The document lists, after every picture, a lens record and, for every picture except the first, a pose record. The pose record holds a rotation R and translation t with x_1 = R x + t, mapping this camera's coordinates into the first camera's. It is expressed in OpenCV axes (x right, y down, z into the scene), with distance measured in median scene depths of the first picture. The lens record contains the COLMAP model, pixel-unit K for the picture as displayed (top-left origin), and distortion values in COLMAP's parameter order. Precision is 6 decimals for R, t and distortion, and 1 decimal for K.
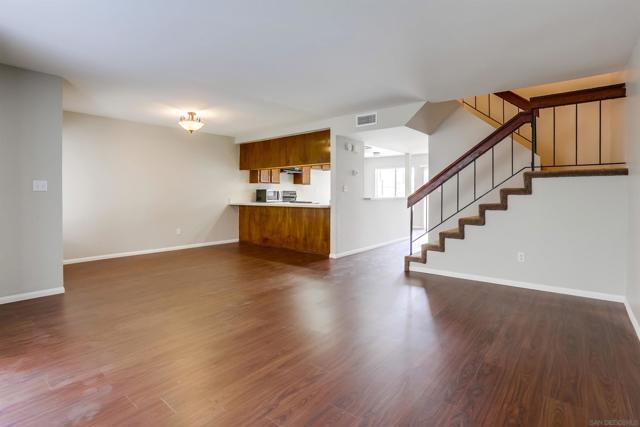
lens RADIAL K [[319.9, 0, 320.2], [0, 319.9, 193.5], [0, 0, 1]] dist [-0.001605, 0.000145]
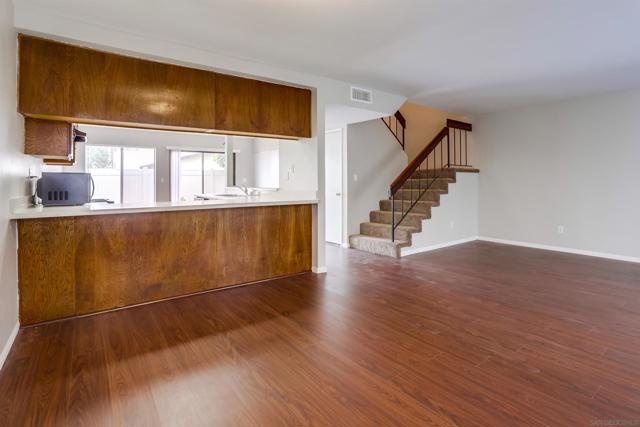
lens RADIAL K [[319.9, 0, 320.2], [0, 319.9, 193.5], [0, 0, 1]] dist [-0.001605, 0.000145]
pose [[0.259092, -0.033426, 0.965274, -0.608401], [0.005616, 0.999436, 0.033101, -0.000500], [-0.965836, -0.003155, 0.259134, 0.761083]]
